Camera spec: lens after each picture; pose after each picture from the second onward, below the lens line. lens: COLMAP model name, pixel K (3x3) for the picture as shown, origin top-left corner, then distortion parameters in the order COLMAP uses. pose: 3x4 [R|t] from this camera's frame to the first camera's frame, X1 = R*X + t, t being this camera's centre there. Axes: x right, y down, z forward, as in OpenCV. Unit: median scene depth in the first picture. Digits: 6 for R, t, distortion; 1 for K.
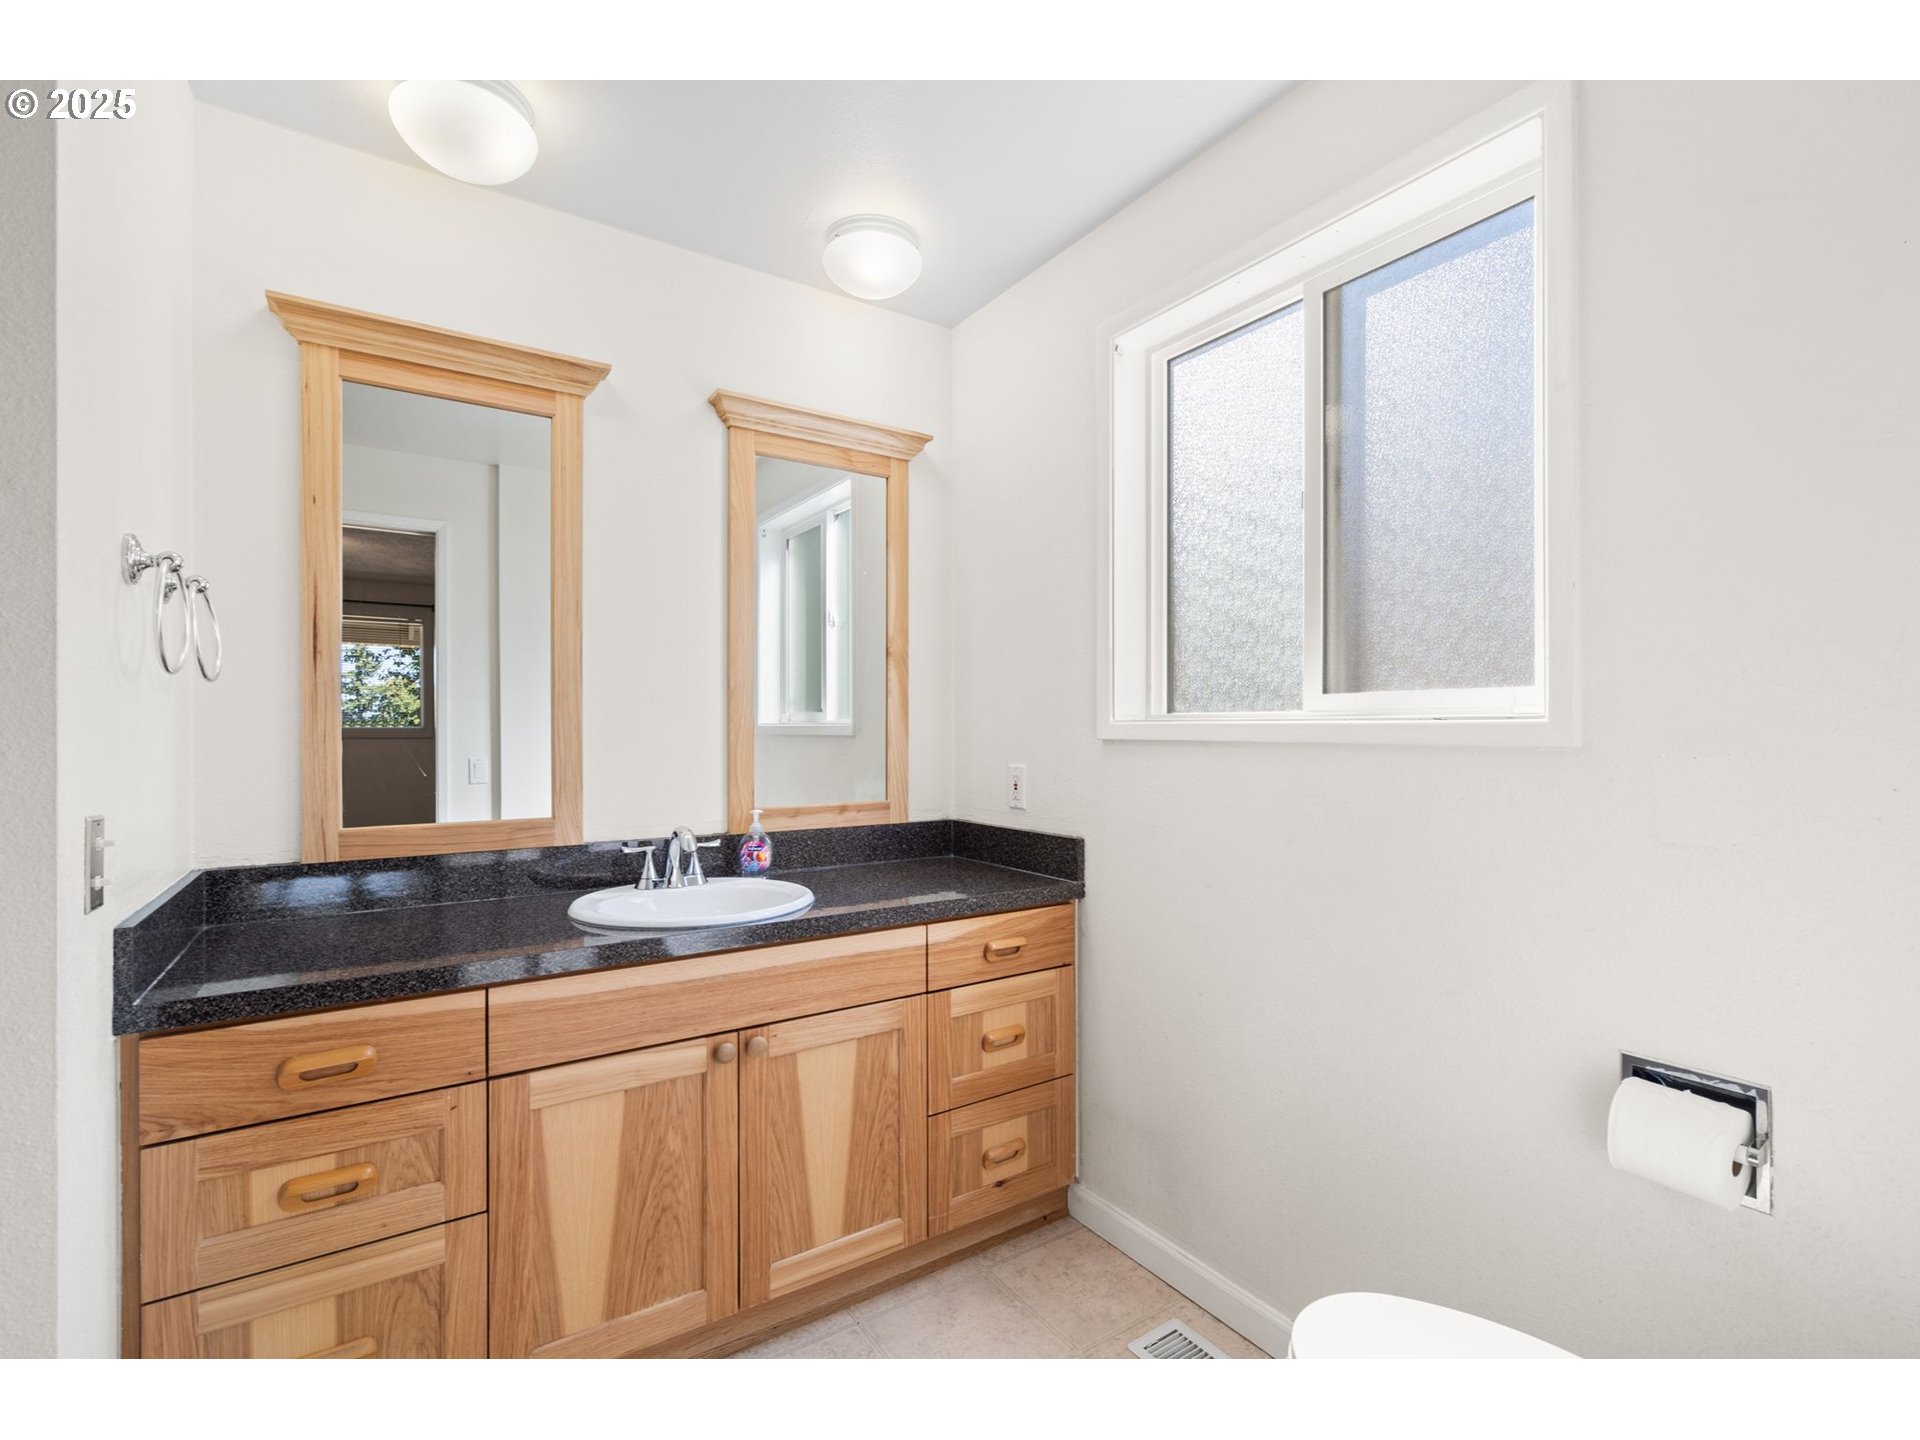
lens RADIAL K [[872.3, 0, 958.2], [0, 872.3, 724.6], [0, 0, 1]] dist [0.000465, 0.000355]
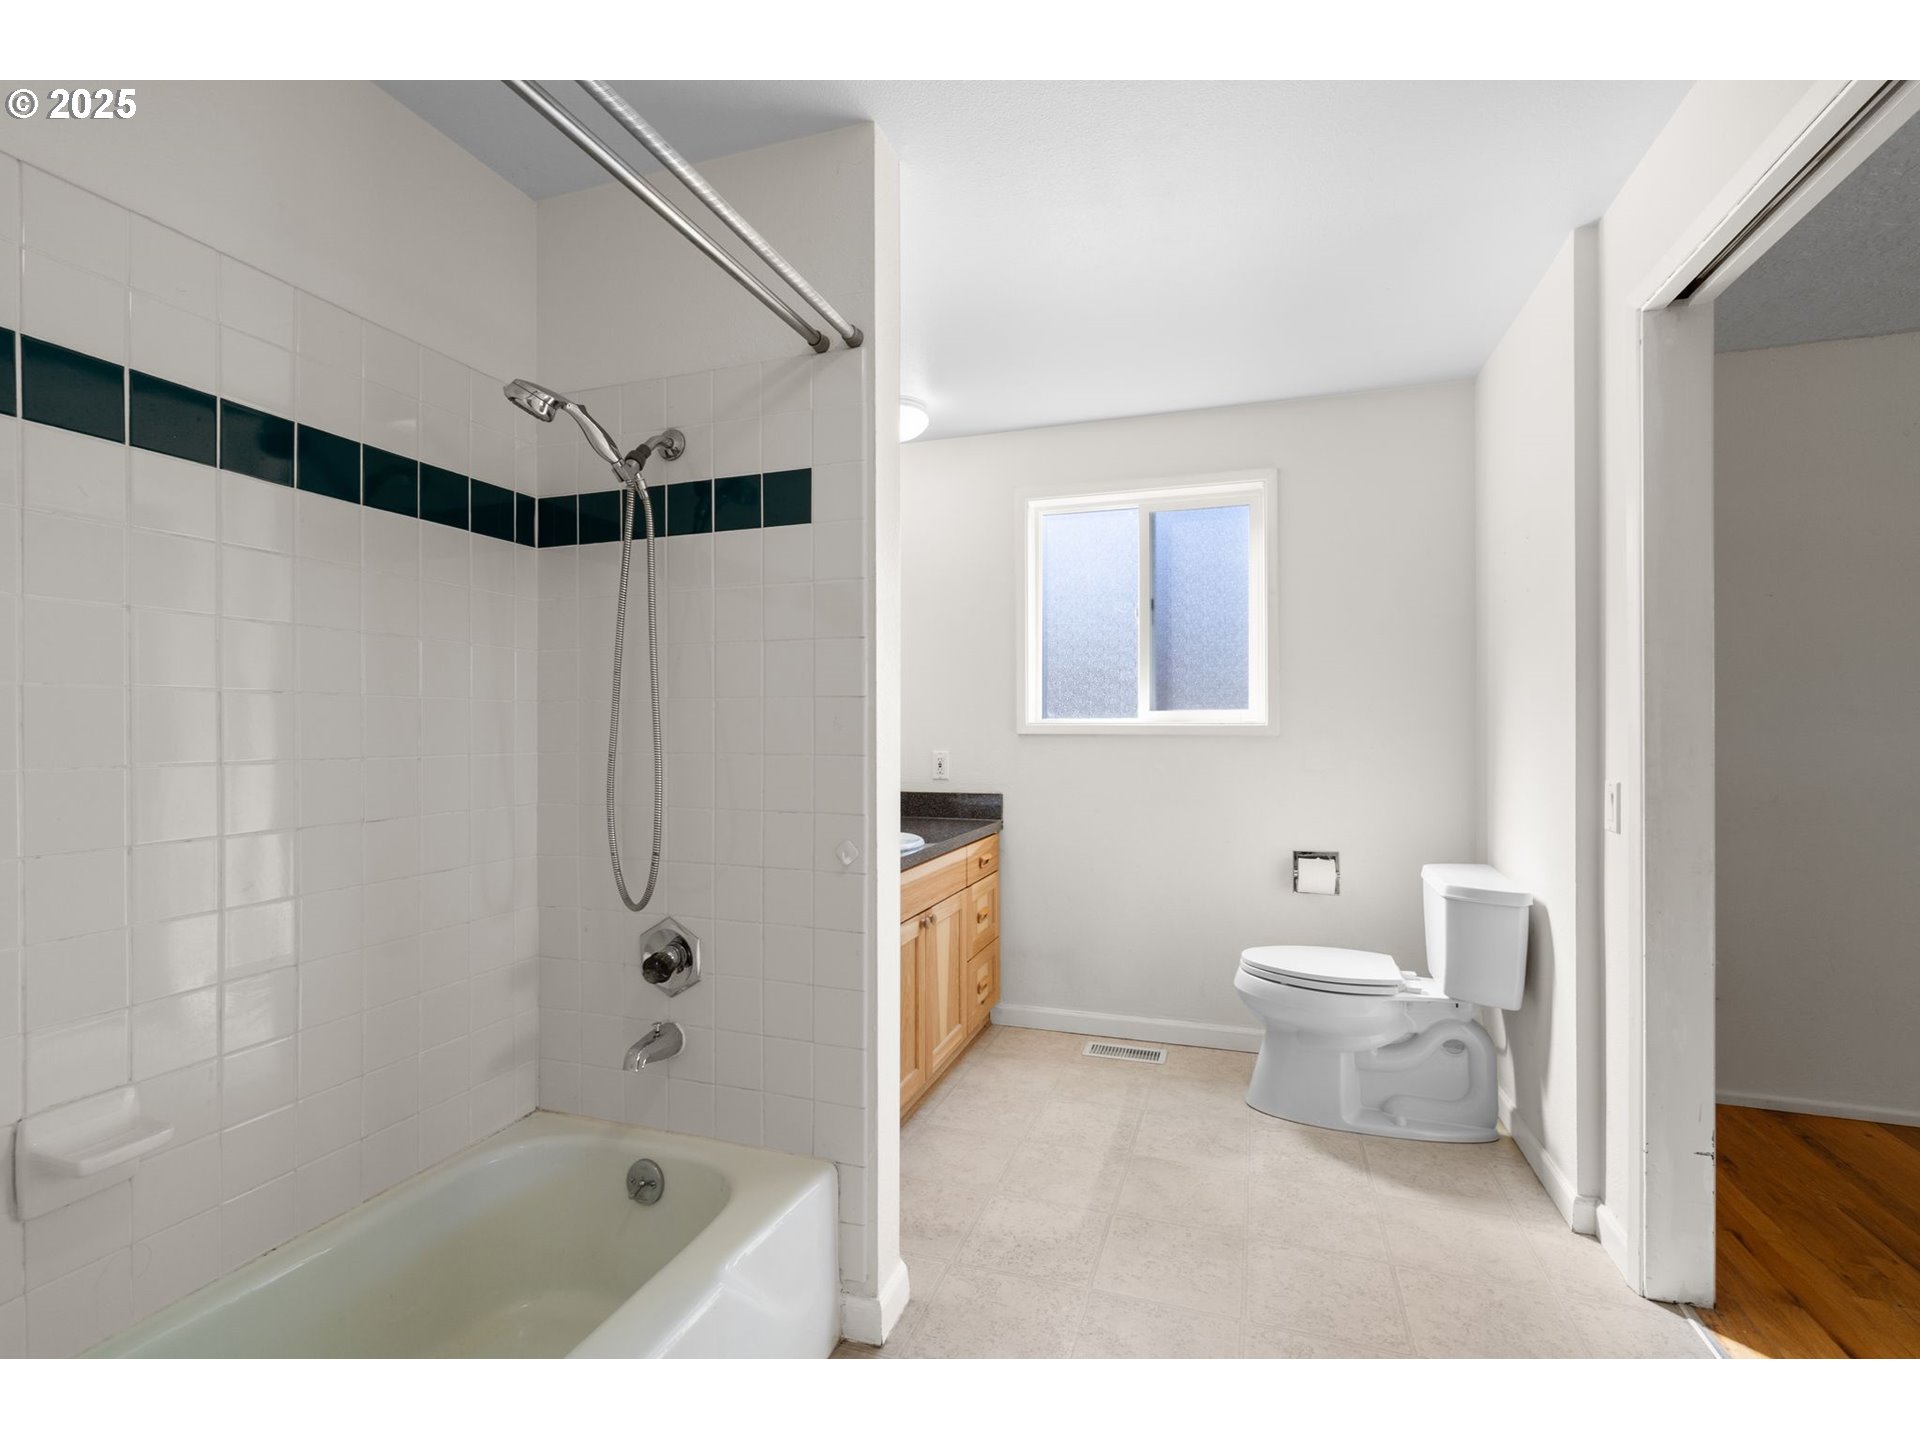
lens RADIAL K [[860.8, 0, 960.0], [0, 860.8, 720.0], [0, 0, 1]] dist [0.000315, 0.000068]
pose [[0.794168, 0.003805, 0.607687, -1.045127], [-0.000864, 0.999986, -0.005133, -0.002089], [-0.607698, 0.003551, 0.794160, -0.291616]]
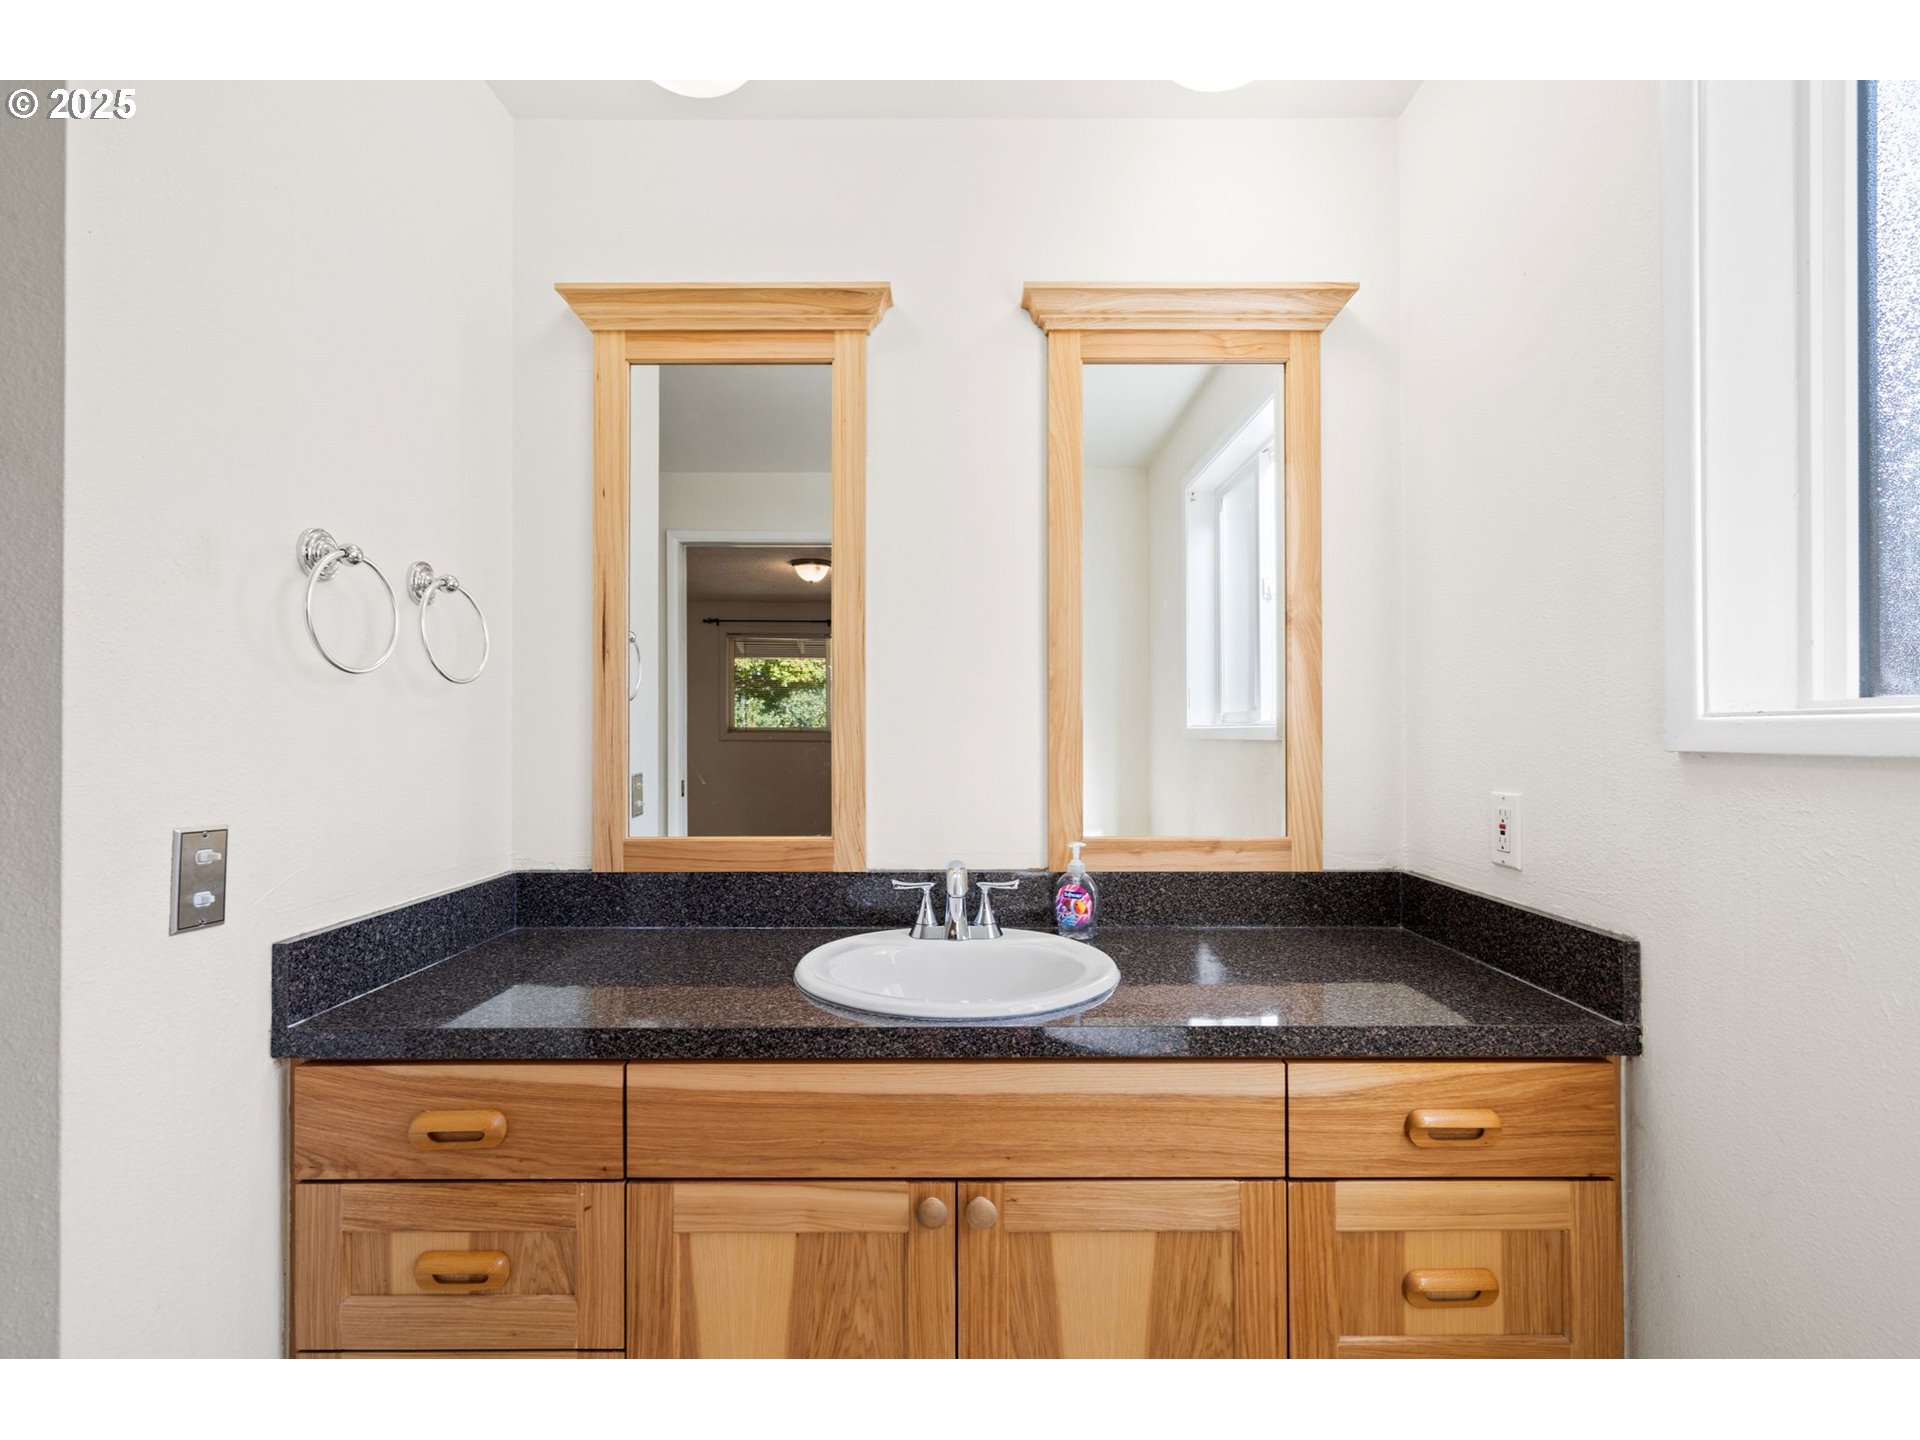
lens RADIAL K [[872.3, 0, 958.2], [0, 872.3, 724.6], [0, 0, 1]] dist [0.000465, 0.000355]
pose [[0.833210, -0.005693, -0.552928, 0.107430], [0.003441, 0.999981, -0.005112, 0.002839], [0.552946, 0.002356, 0.833214, 0.388363]]
